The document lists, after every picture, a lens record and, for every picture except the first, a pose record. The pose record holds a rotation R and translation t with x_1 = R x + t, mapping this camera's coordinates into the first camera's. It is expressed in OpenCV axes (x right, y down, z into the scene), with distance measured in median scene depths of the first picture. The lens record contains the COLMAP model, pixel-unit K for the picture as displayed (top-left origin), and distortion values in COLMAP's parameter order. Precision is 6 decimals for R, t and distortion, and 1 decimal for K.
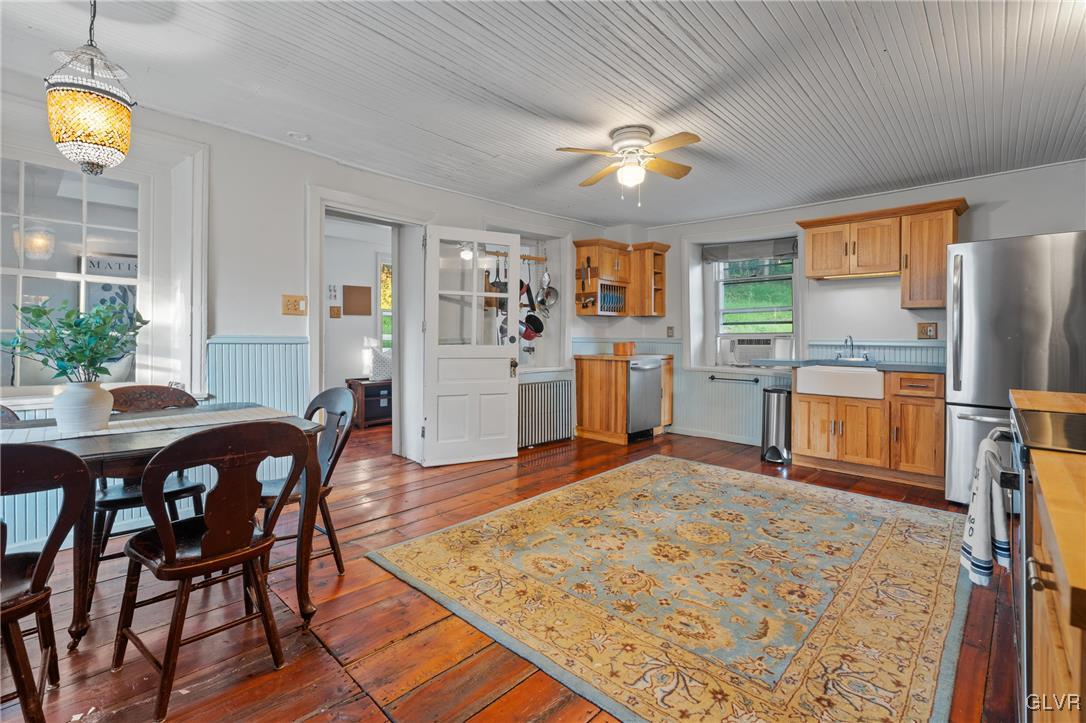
lens RADIAL K [[497.1, 0, 538.0], [0, 497.1, 336.1], [0, 0, 1]] dist [-0.001669, 0.000035]
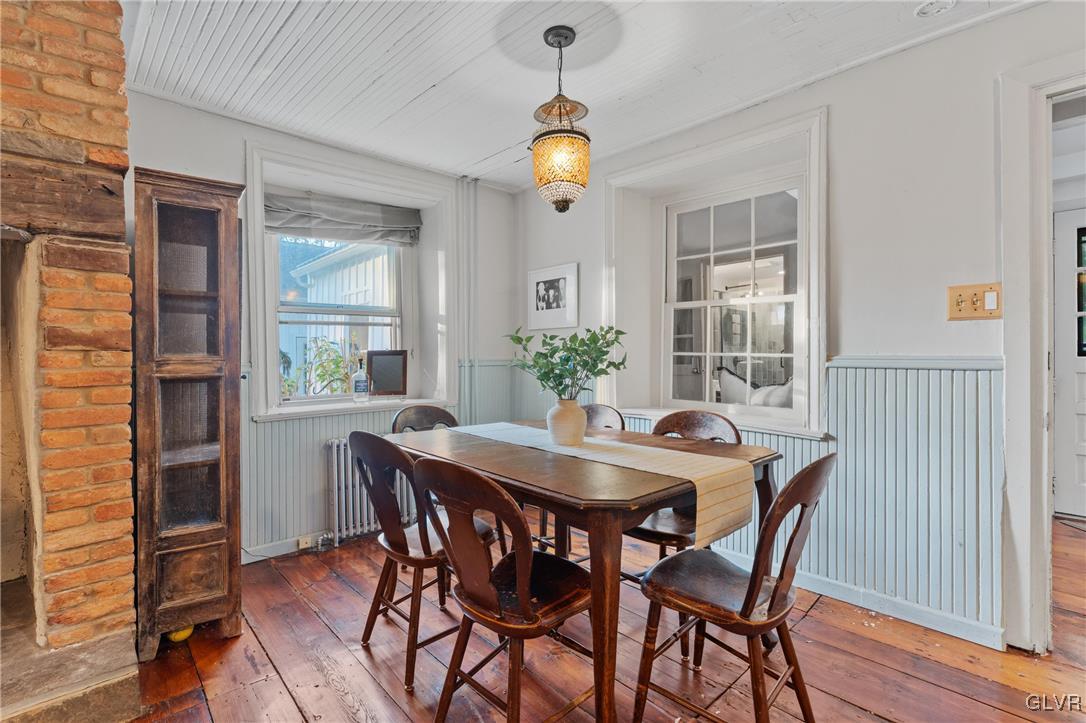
lens RADIAL K [[509.3, 0, 543.0], [0, 509.3, 361.5], [0, 0, 1]] dist [-0.000355, 0.000202]
pose [[-0.064064, 0.001481, -0.997945, 0.137460], [0.003434, 0.999993, 0.001264, 0.003822], [0.997940, -0.003346, -0.064068, 0.606043]]
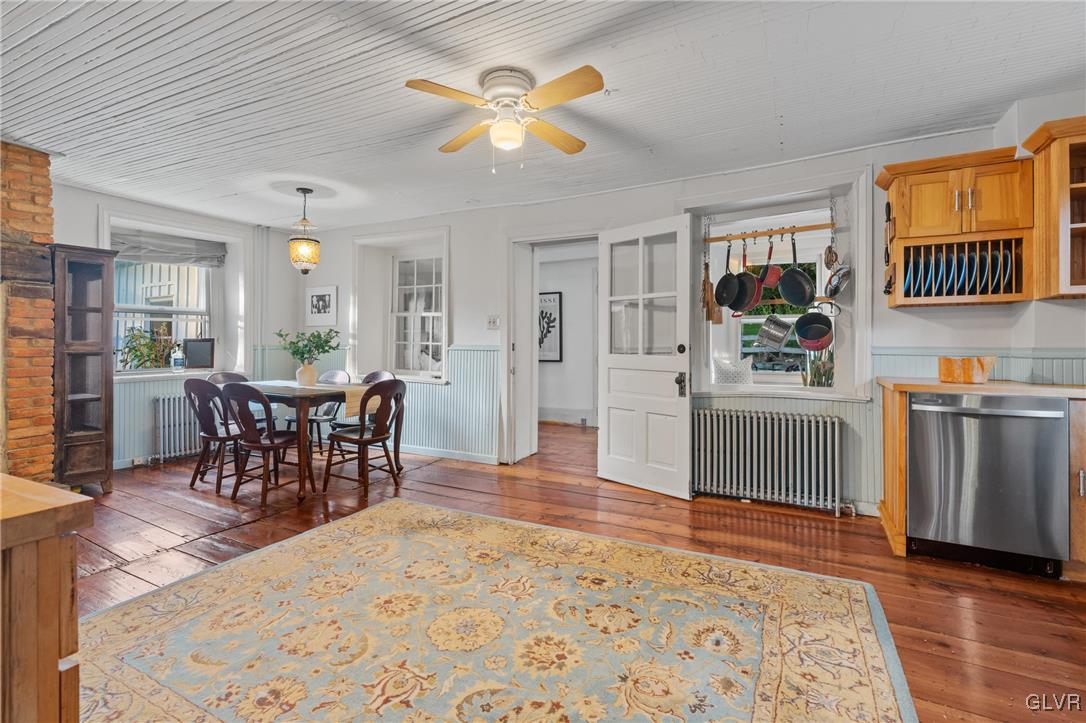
lens RADIAL K [[497.5, 0, 544.1], [0, 497.5, 342.7], [0, 0, 1]] dist [-0.001337, 0.000042]
pose [[0.272471, -0.010075, -0.962111, 0.949034], [-0.002172, 0.999936, -0.011087, 0.009382], [0.962162, 0.005111, 0.272431, 0.846905]]
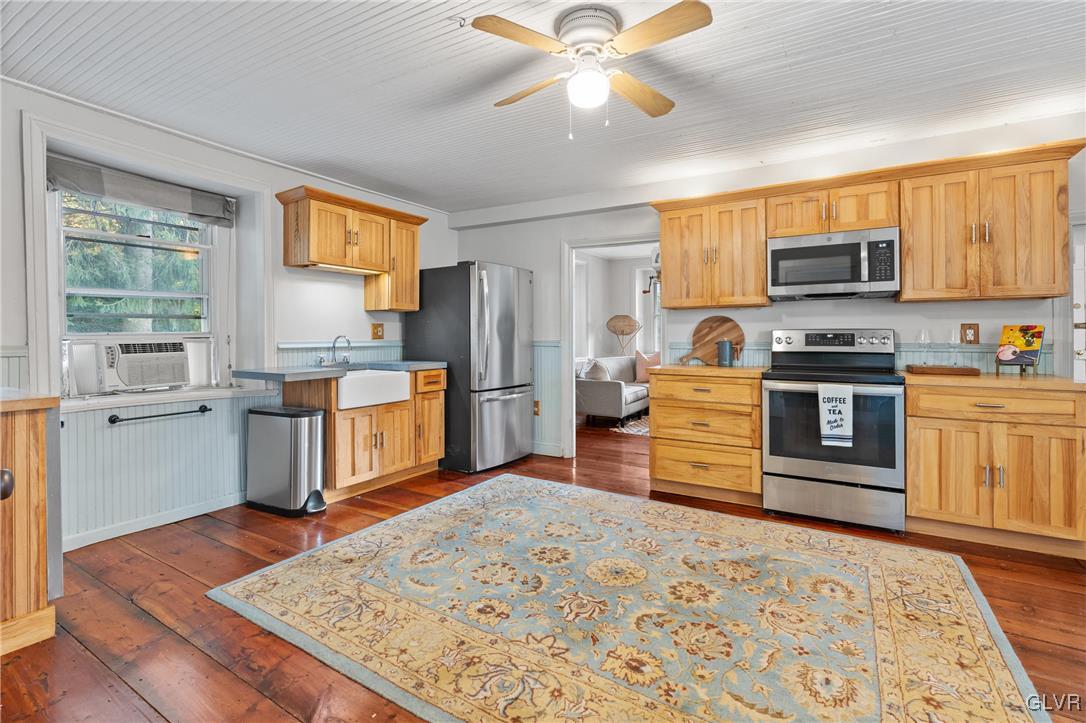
lens RADIAL K [[496.9, 0, 544.2], [0, 496.9, 332.4], [0, 0, 1]] dist [-0.003526, 0.001332]
pose [[-0.206722, 0.002059, 0.978397, -0.432736], [0.003578, 0.999993, -0.001349, -0.007287], [-0.978393, 0.003222, -0.206728, 1.195919]]
